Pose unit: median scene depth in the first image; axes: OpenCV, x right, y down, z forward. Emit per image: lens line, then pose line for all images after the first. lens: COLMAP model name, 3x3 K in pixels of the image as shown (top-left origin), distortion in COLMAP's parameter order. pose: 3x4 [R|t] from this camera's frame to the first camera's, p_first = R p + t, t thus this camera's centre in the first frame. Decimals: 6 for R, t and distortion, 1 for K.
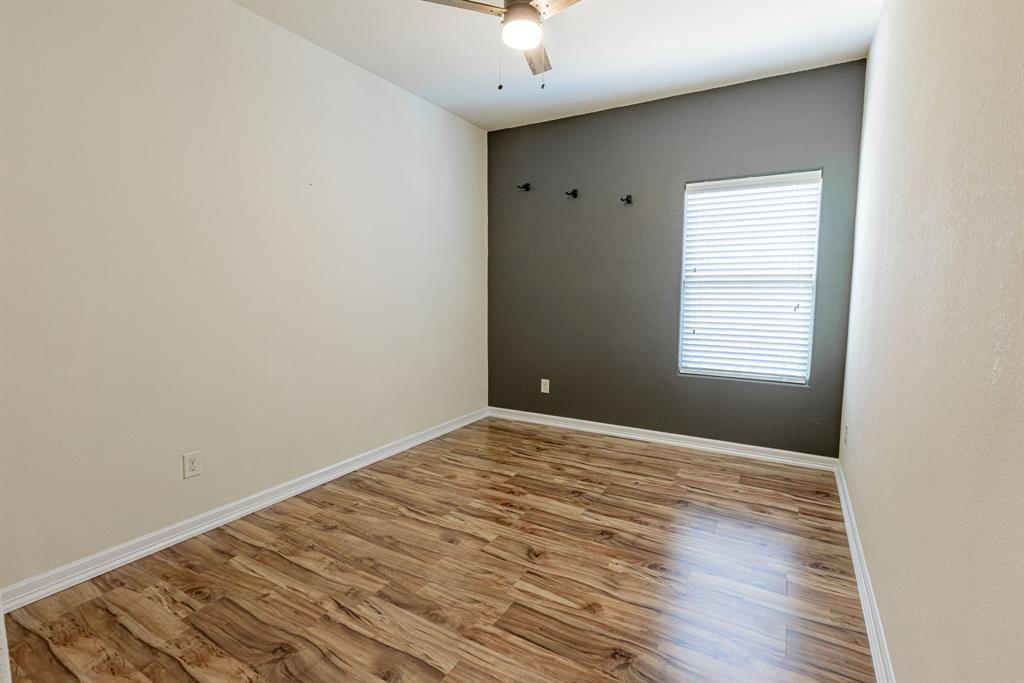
lens RADIAL K [[464.6, 0, 510.9], [0, 464.6, 341.4], [0, 0, 1]] dist [0.001221, 0.000375]
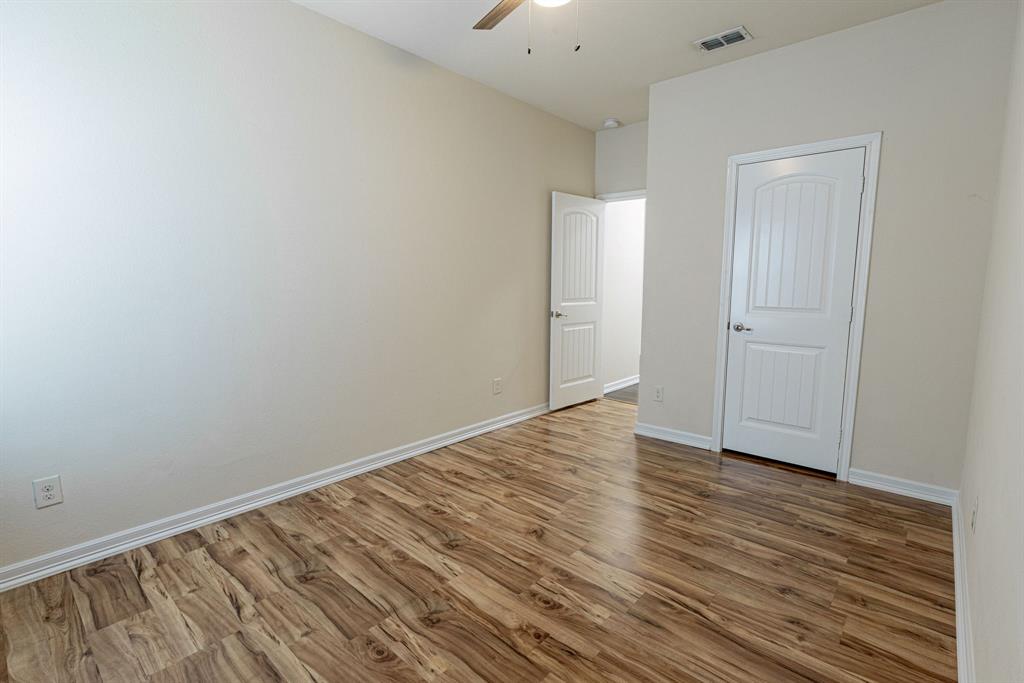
lens RADIAL K [[464.6, 0, 511.7], [0, 464.6, 343.8], [0, 0, 1]] dist [0.001221, 0.000375]
pose [[-0.980324, -0.035372, 0.194198, -0.074533], [0.013452, 0.969555, 0.244506, -0.195306], [-0.196934, 0.242307, -0.950002, 1.730285]]
